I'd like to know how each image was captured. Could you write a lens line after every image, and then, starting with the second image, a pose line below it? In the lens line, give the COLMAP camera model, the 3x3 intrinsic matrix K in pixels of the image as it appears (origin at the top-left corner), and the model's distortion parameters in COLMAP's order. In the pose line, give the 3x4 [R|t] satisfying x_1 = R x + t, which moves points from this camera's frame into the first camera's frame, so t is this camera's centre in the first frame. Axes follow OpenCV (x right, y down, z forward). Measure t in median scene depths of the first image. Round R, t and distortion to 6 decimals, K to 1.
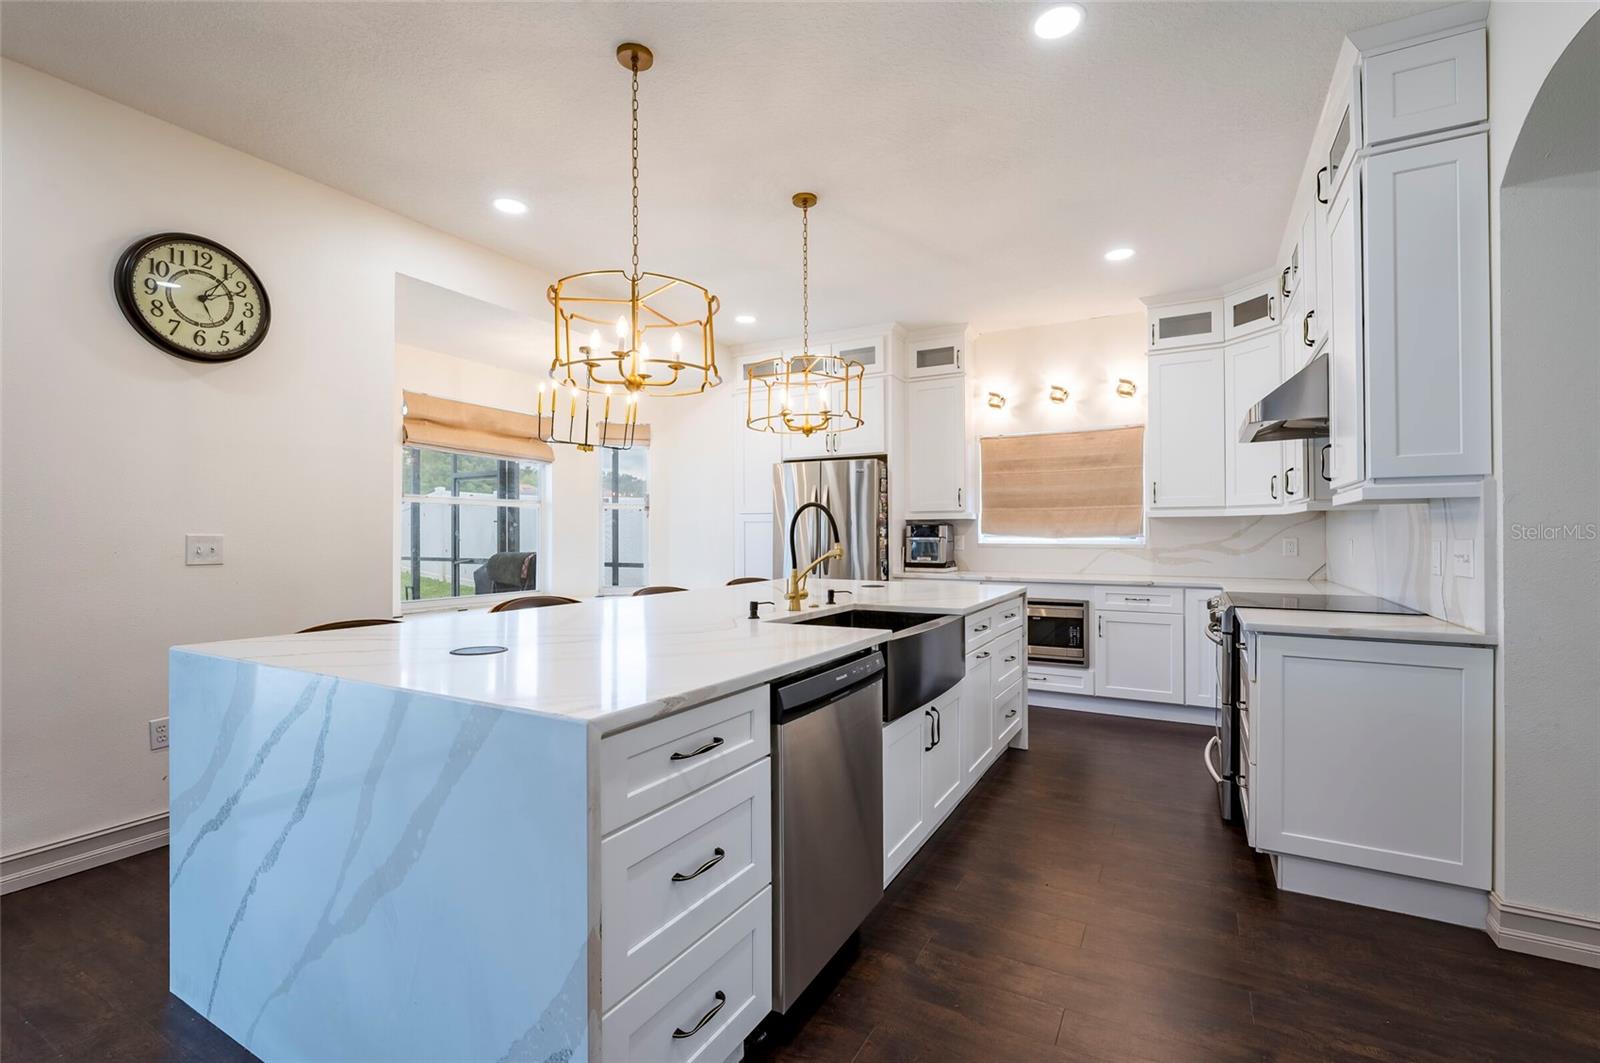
lens RADIAL K [[696.7, 0, 806.2], [0, 696.7, 530.7], [0, 0, 1]] dist [0.001321, 0.000024]
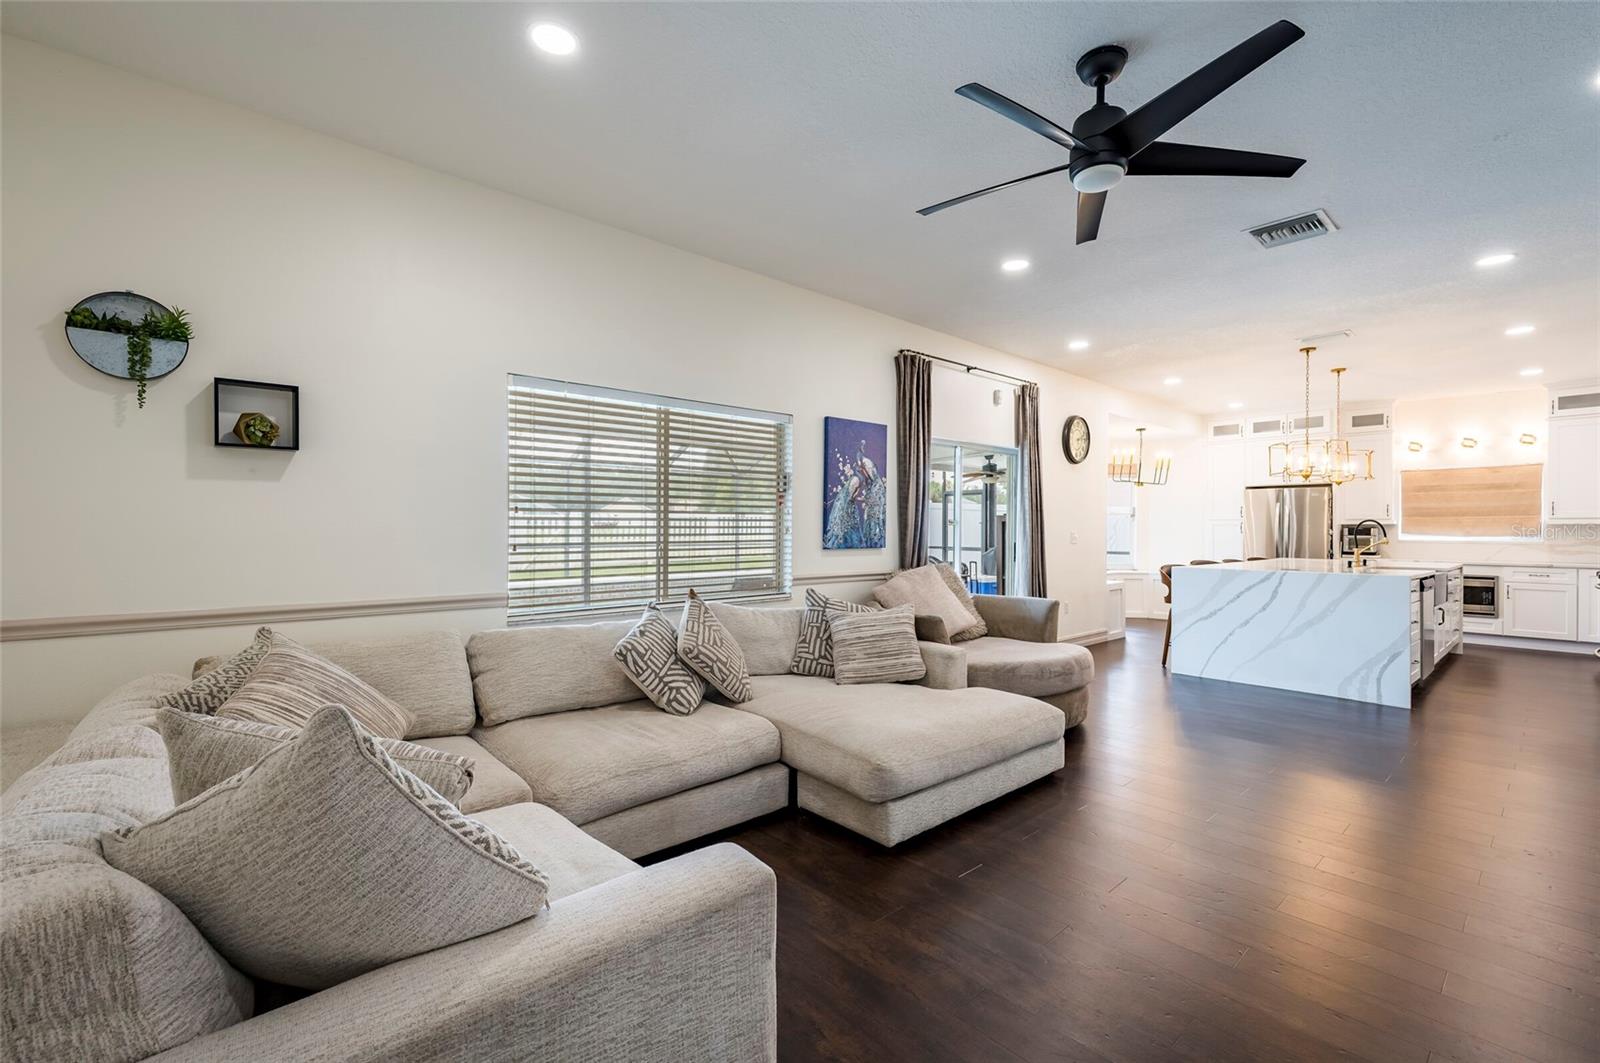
lens RADIAL K [[691.3, 0, 806.9], [0, 691.3, 531.4], [0, 0, 1]] dist [0.006640, -0.000505]
pose [[0.946993, 0.007349, -0.321169, -0.537366], [-0.005655, 0.999965, 0.006206, -0.003124], [0.321204, -0.004061, 0.947001, -0.937030]]
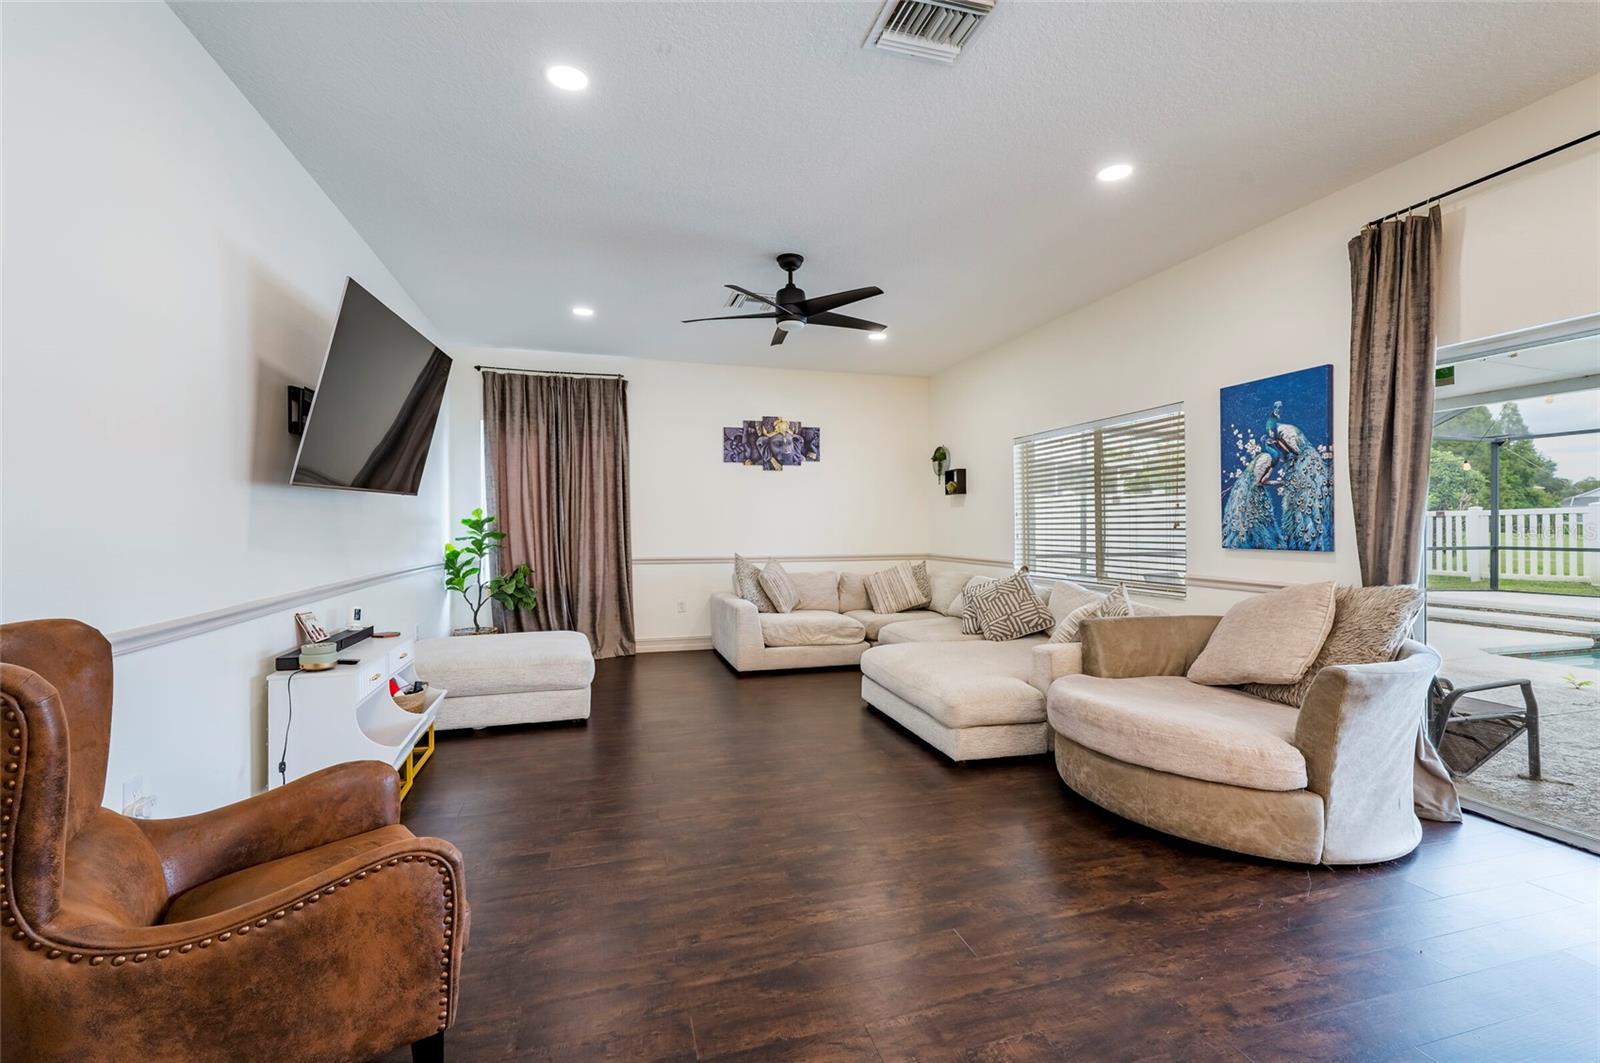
lens RADIAL K [[691.3, 0, 806.9], [0, 691.3, 531.4], [0, 0, 1]] dist [0.006640, -0.000505]
pose [[-0.699055, 0.011963, -0.714967, 0.057649], [0.007190, 0.999927, 0.009701, -0.002946], [0.715031, 0.001641, -0.699090, 0.139430]]
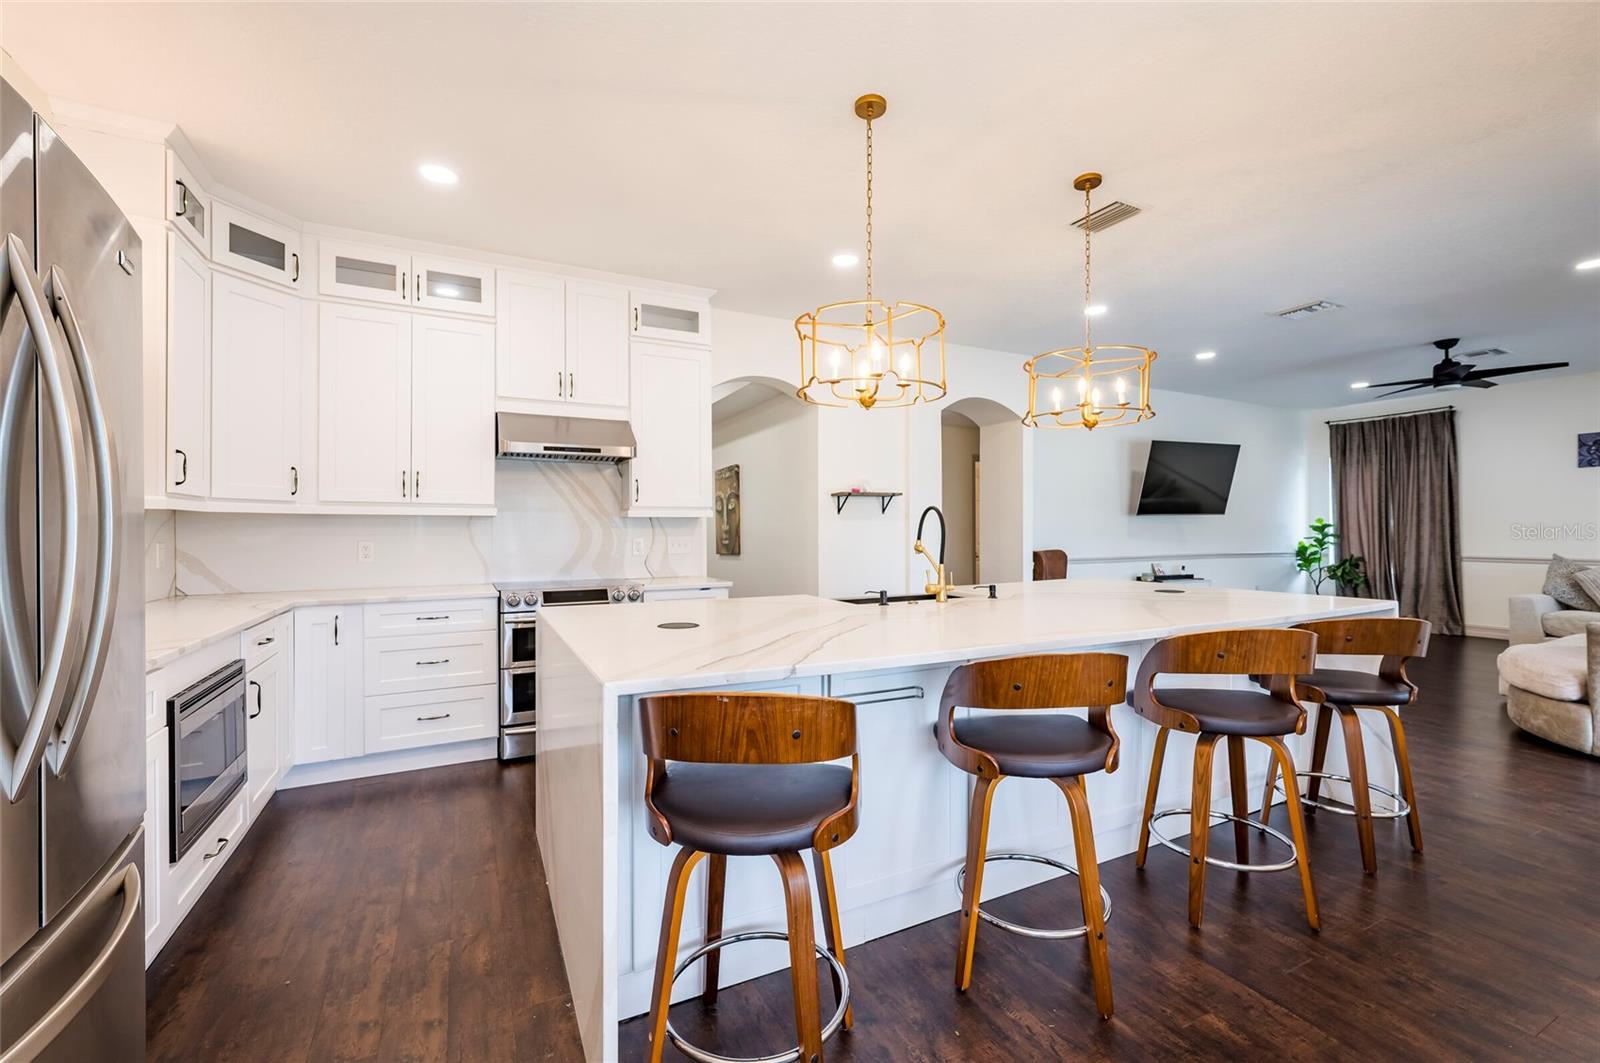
lens RADIAL K [[671.0, 0, 800.0], [0, 671.0, 531.5], [0, 0, 1]] dist [0.003830, -0.000201]
pose [[-0.832204, 0.006094, 0.554436, -0.233530], [0.004392, 0.999981, -0.004398, 0.002322], [-0.554452, -0.001225, -0.832215, 1.076227]]
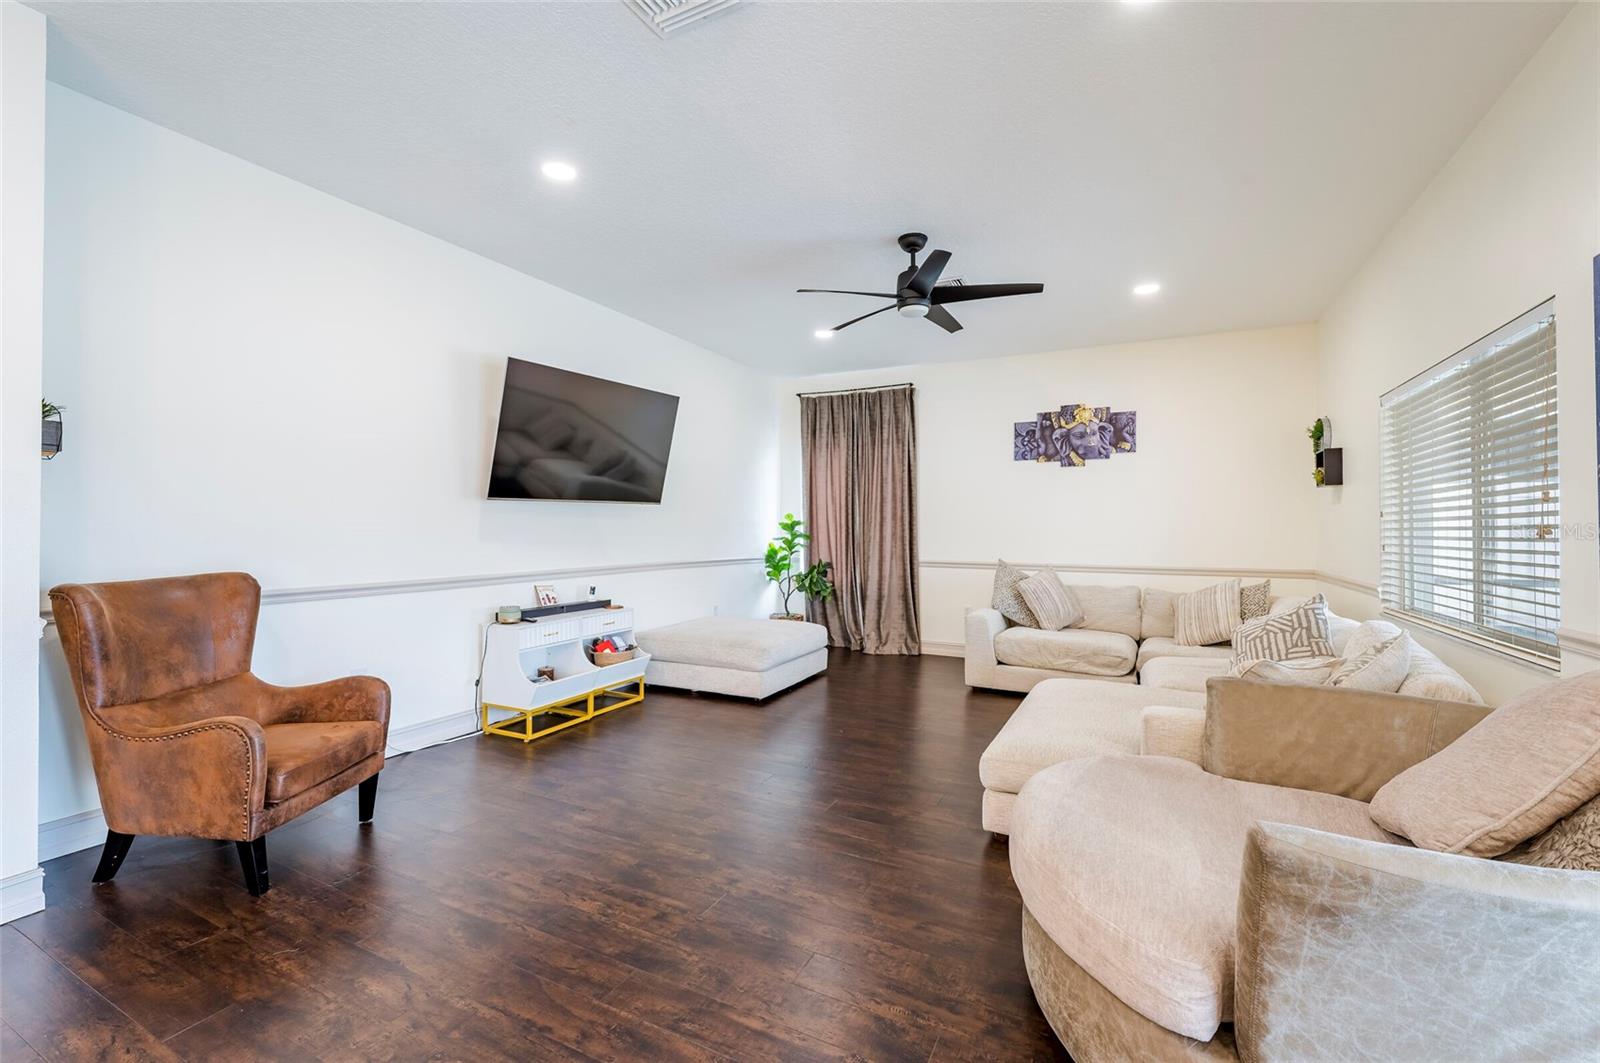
lens RADIAL K [[675.6, 0, 803.6], [0, 675.6, 529.9], [0, 0, 1]] dist [0.001067, -0.000284]
pose [[-0.999293, -0.000551, -0.037603, -0.362032], [-0.000541, 1.000000, -0.000265, -0.000600], [0.037603, -0.000244, -0.999293, 0.281507]]
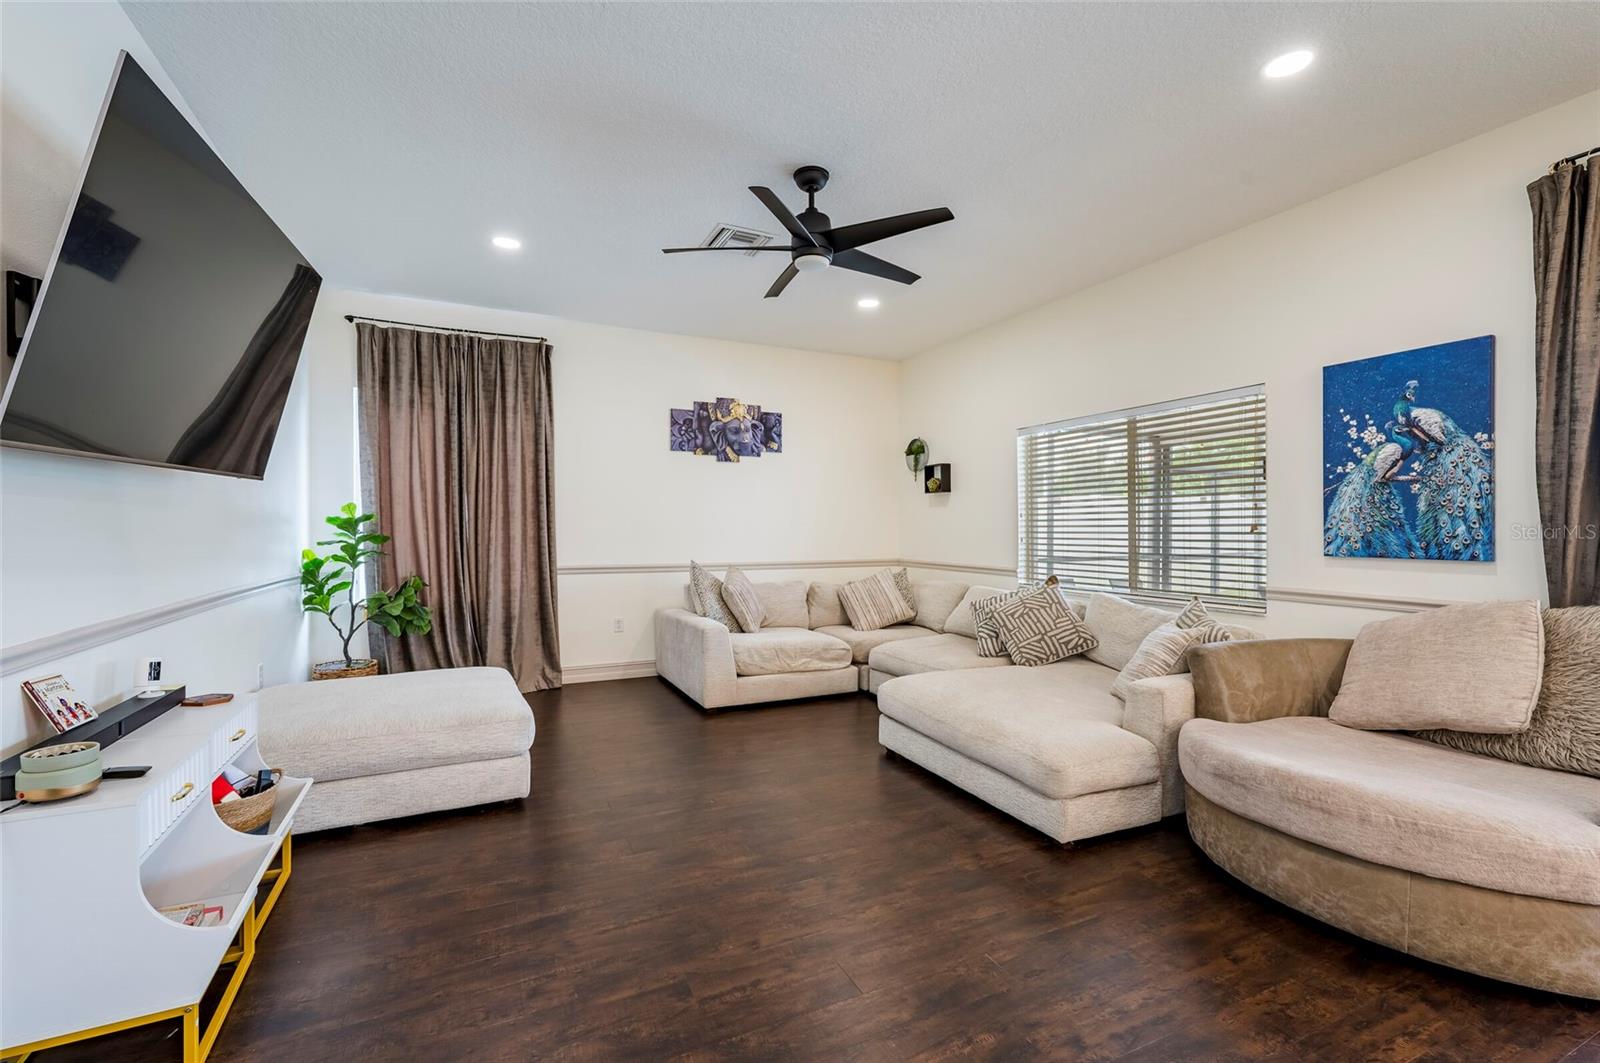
lens RADIAL K [[691.3, 0, 806.9], [0, 691.3, 531.4], [0, 0, 1]] dist [0.006640, -0.000505]
pose [[-0.577573, 0.008553, -0.816294, -0.004315], [0.002956, 0.999960, 0.008386, -0.003633], [0.816334, 0.002431, -0.577576, -0.086344]]
